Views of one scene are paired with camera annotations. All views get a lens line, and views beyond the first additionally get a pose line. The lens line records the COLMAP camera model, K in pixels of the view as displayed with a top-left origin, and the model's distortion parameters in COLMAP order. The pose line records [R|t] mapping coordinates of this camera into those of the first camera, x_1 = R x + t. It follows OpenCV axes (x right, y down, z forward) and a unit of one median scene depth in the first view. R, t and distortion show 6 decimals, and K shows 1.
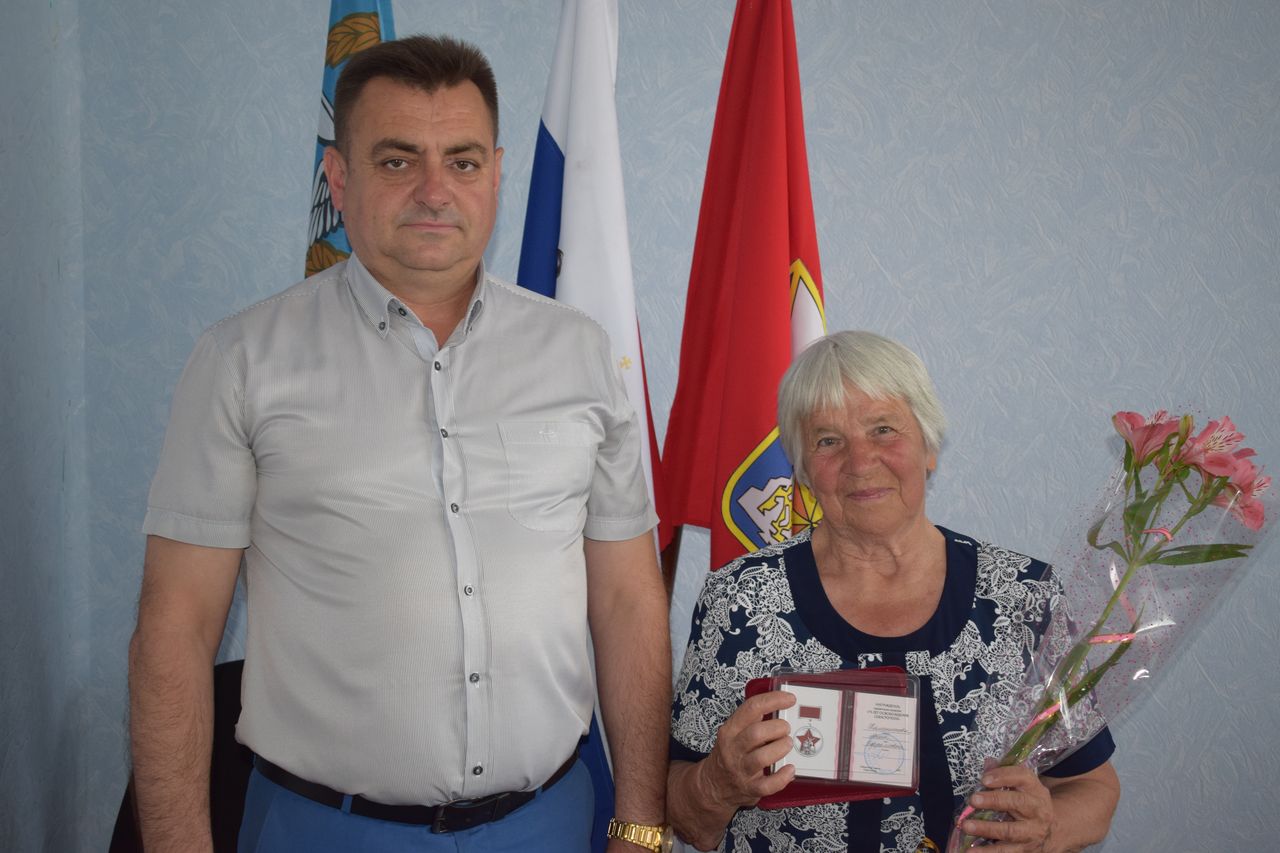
lens RADIAL K [[1715.0, 0, 632.2], [0, 1715.0, 429.5], [0, 0, 1]] dist [-0.016867, 0.000000]
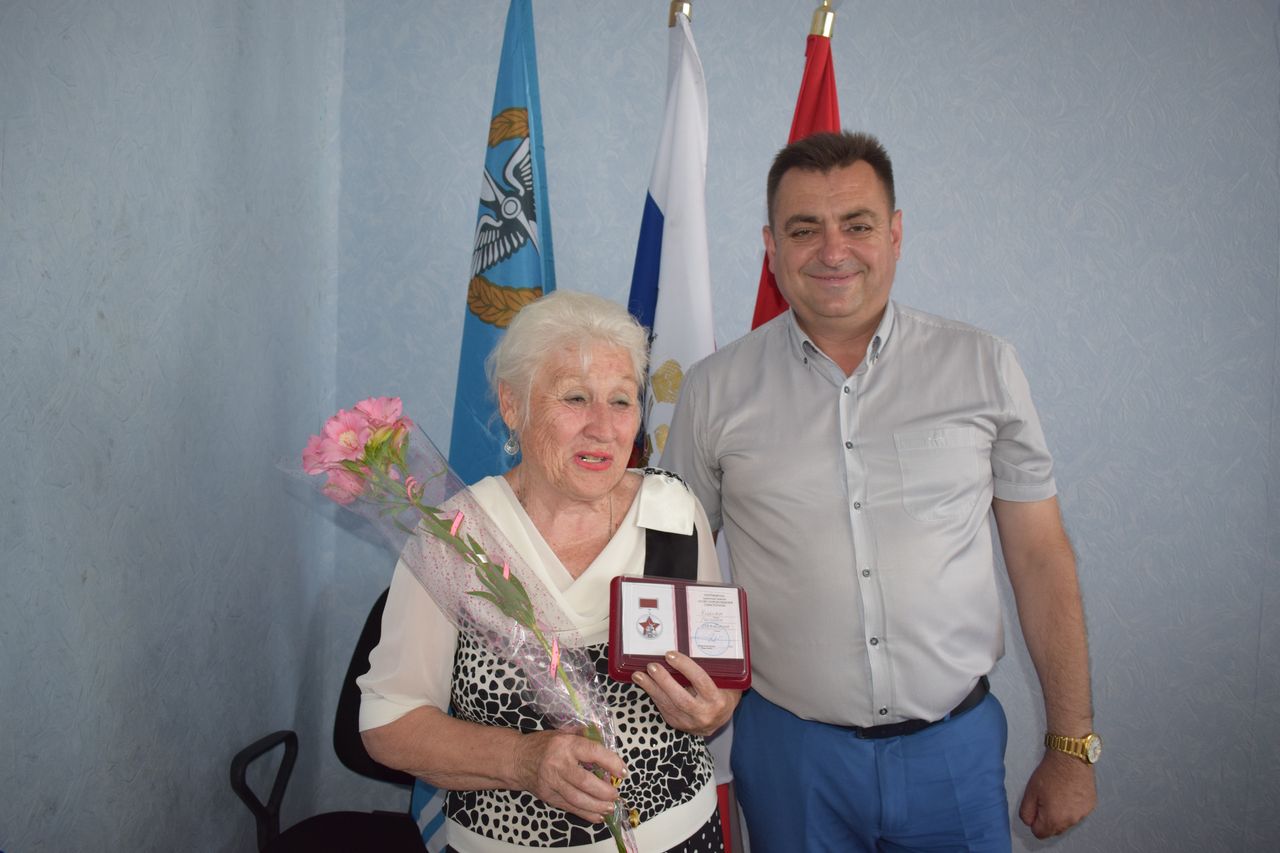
lens RADIAL K [[945.1, 0, 635.3], [0, 945.1, 421.9], [0, 0, 1]] dist [-0.064156, -0.011379]
pose [[0.995959, 0.034540, -0.082905, 0.004171], [-0.033485, 0.999340, 0.014084, -0.008244], [0.083337, -0.011251, 0.996458, 0.220659]]
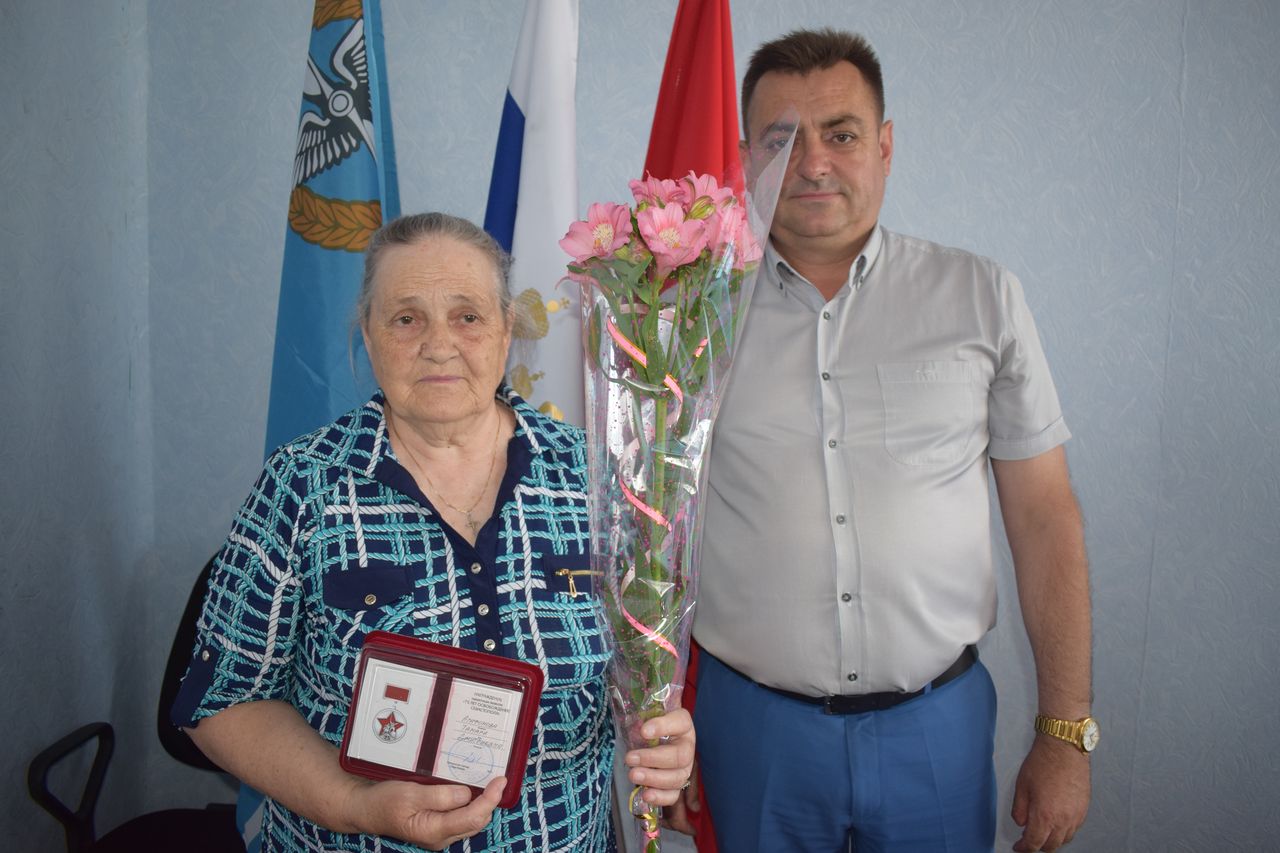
lens RADIAL K [[945.1, 0, 631.0], [0, 945.1, 421.8], [0, 0, 1]] dist [-0.064156, -0.011379]
pose [[0.998153, 0.027506, 0.054163, 0.001447], [-0.031527, 0.996697, 0.074844, -0.008253], [-0.051925, -0.076413, 0.995723, 0.302959]]
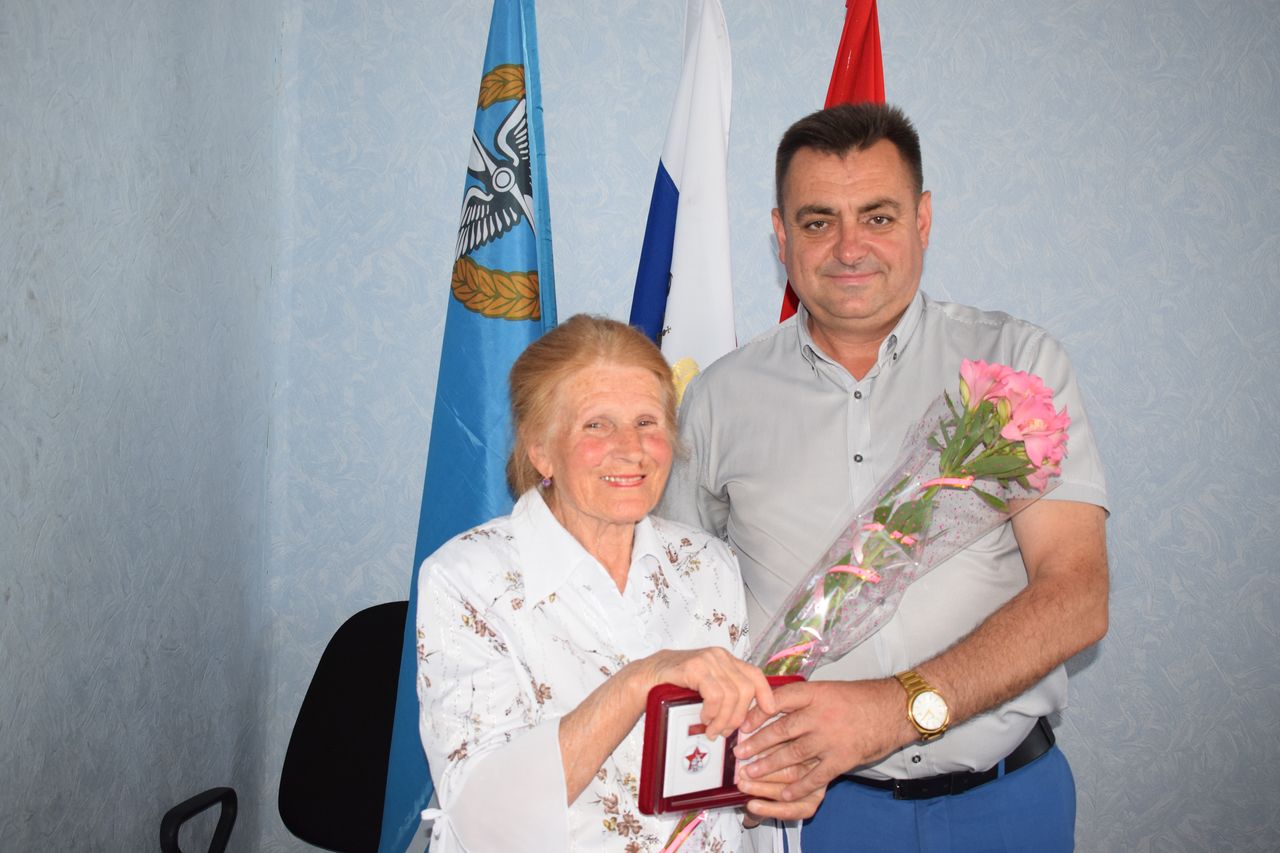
lens RADIAL K [[1273.9, 0, 645.2], [0, 1273.9, 423.8], [0, 0, 1]] dist [-0.059410, 0.000000]
pose [[0.994563, 0.049909, -0.091397, 0.020434], [-0.049227, 0.998741, 0.009700, -0.008682], [0.091766, -0.005148, 0.995767, 0.117922]]
